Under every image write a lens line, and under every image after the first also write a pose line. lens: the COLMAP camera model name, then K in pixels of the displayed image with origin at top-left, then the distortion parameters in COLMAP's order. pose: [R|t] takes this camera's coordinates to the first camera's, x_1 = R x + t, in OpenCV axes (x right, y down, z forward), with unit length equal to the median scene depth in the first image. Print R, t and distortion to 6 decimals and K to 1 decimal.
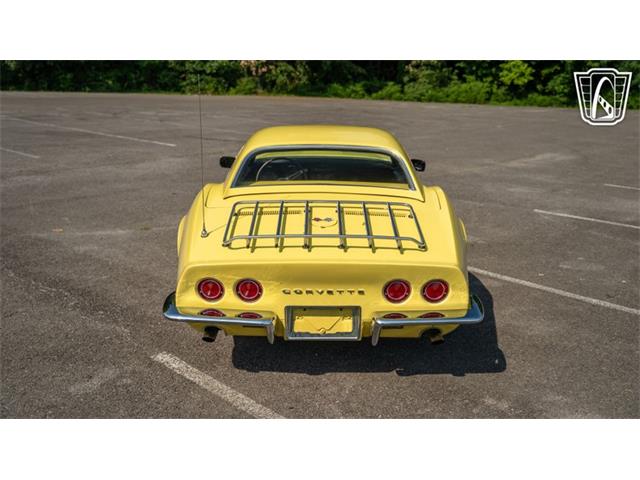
lens RADIAL K [[616.8, 0, 320.0], [0, 616.8, 240.0], [0, 0, 1]] dist [-0.078061, 0.193293]
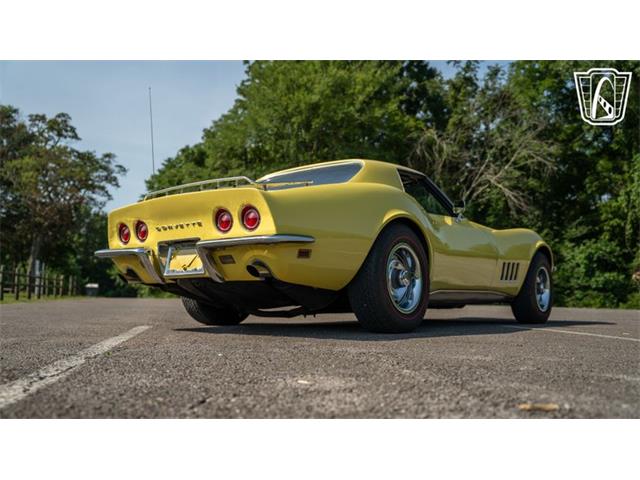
lens RADIAL K [[616.8, 0, 320.0], [0, 616.8, 240.0], [0, 0, 1]] dist [-0.078061, 0.193293]
pose [[0.790237, -0.074778, -0.608222, 0.629393], [-0.157841, 0.934200, -0.319932, 0.298127], [0.592125, 0.348824, 0.726436, 0.216076]]
